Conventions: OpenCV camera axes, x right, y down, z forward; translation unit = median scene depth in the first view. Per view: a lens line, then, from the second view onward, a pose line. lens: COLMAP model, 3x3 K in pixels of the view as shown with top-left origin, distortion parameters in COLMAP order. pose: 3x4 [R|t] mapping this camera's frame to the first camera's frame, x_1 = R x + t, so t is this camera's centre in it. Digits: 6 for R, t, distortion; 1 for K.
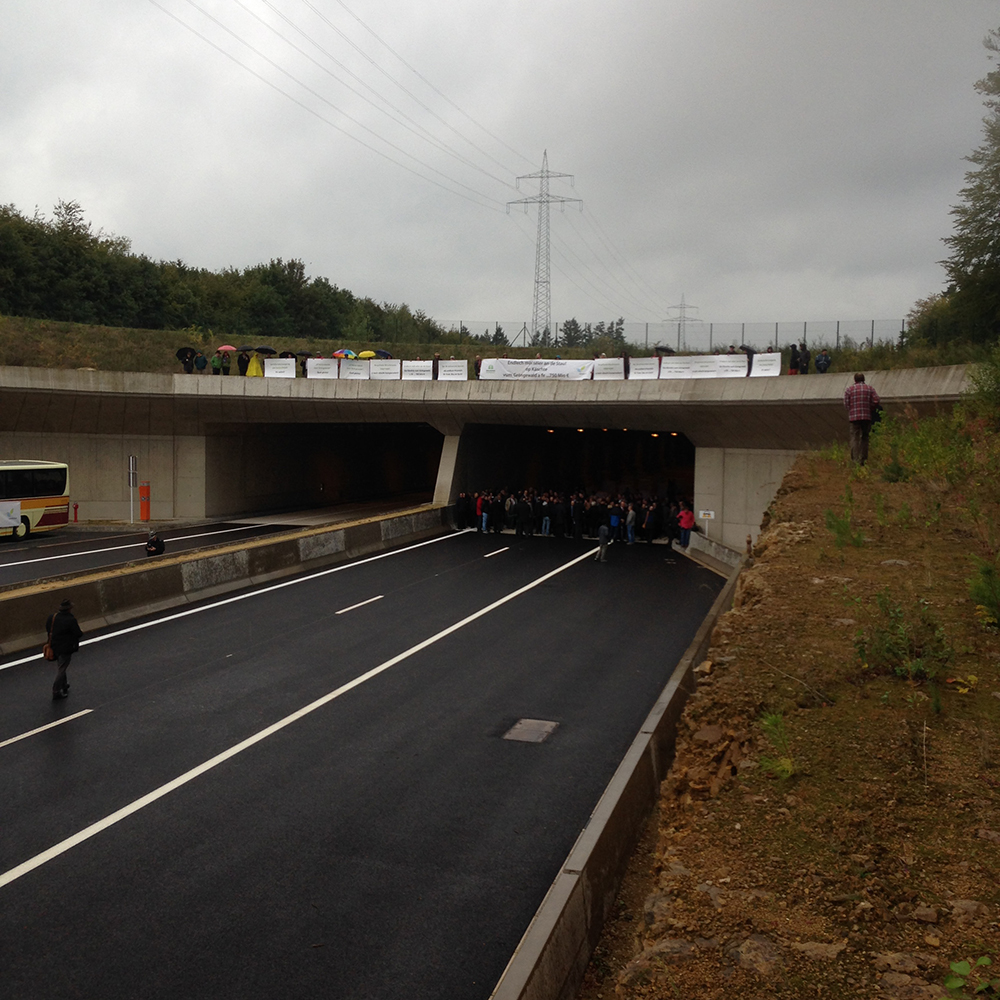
lens RADIAL K [[1545.9, 0, 457.9], [0, 1545.9, 528.3], [0, 0, 1]] dist [0.400780, 0.000000]
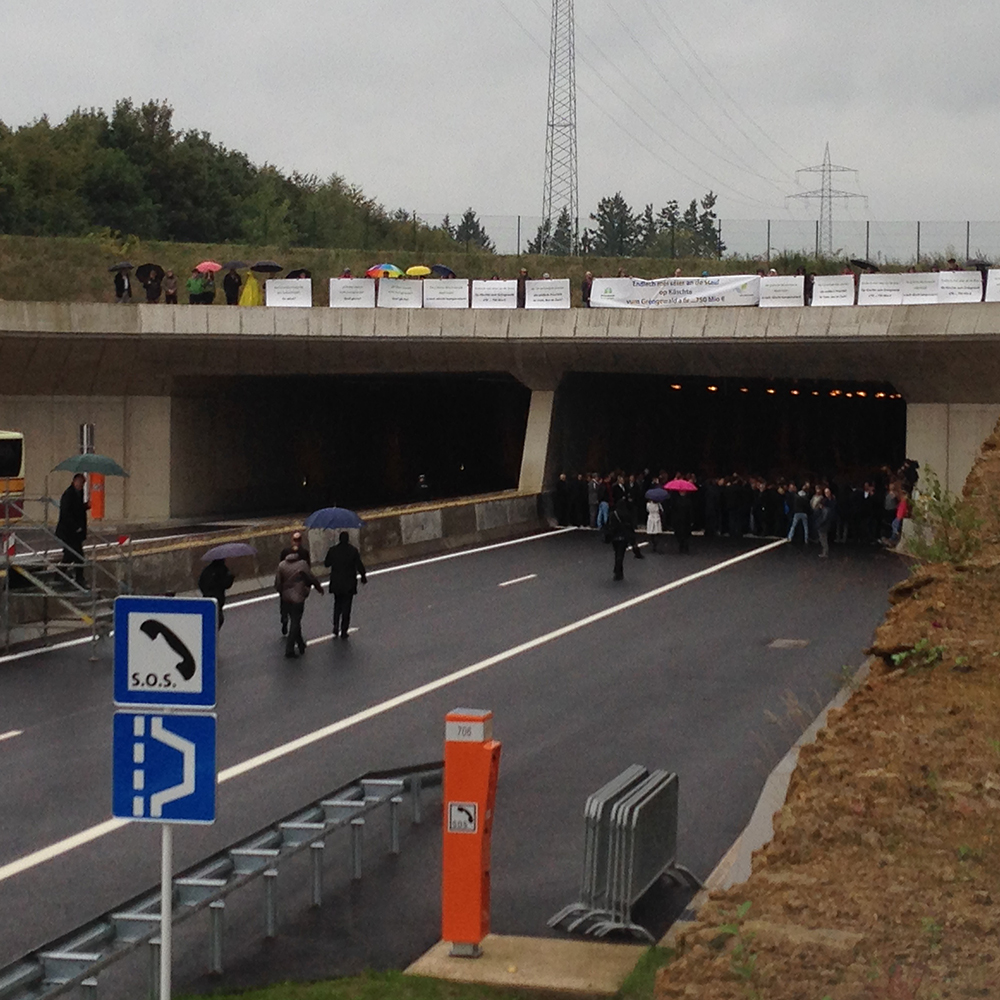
lens RADIAL K [[3284.6, 0, 454.3], [0, 3284.6, 522.1], [0, 0, 1]] dist [0.323878, 0.000000]
pose [[0.999516, -0.007237, 0.030255, -0.086698], [0.008245, 0.999410, -0.033332, 0.044477], [-0.029996, 0.033565, 0.998986, -0.423853]]
